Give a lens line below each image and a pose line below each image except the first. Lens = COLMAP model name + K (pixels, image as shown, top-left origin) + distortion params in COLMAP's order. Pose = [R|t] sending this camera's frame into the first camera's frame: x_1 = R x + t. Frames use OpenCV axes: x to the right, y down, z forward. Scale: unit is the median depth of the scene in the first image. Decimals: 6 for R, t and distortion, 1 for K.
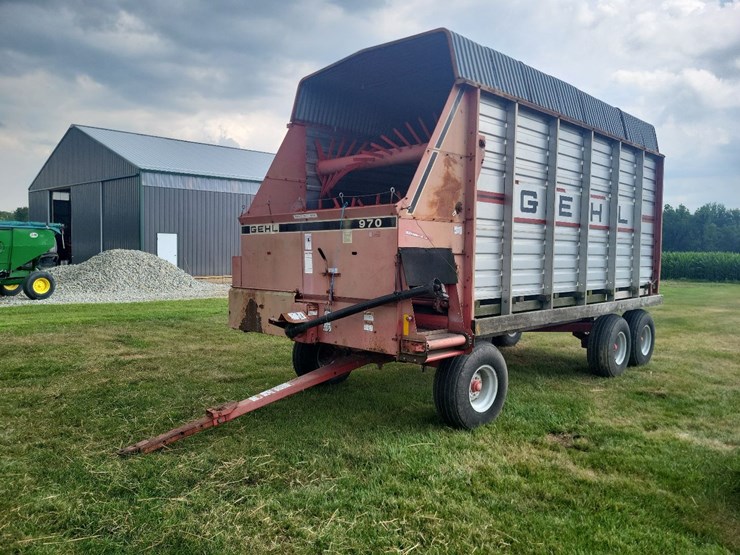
lens RADIAL K [[585.9, 0, 370.0], [0, 585.9, 277.5], [0, 0, 1]] dist [0.020709, 0.005196]
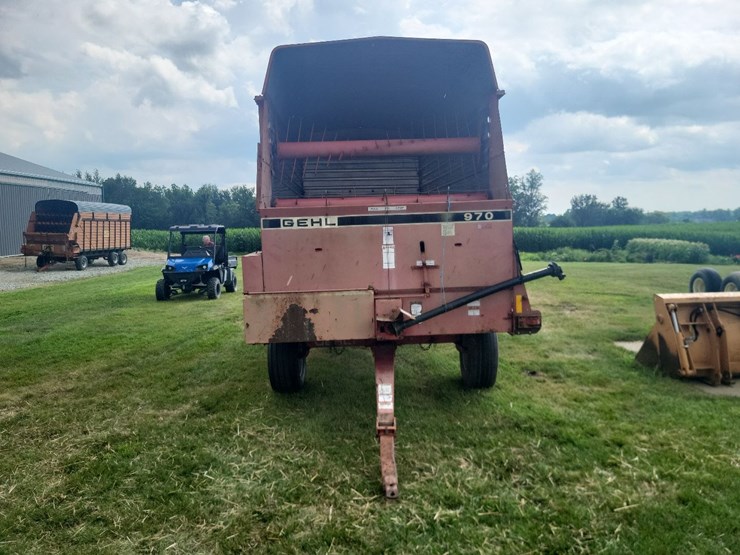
lens RADIAL K [[585.9, 0, 370.0], [0, 585.9, 277.5], [0, 0, 1]] dist [0.020709, 0.005196]
pose [[0.663092, -0.092925, 0.742747, -0.831406], [0.065751, 0.995660, 0.065867, -0.056479], [-0.745644, 0.005160, 0.666324, 0.376518]]
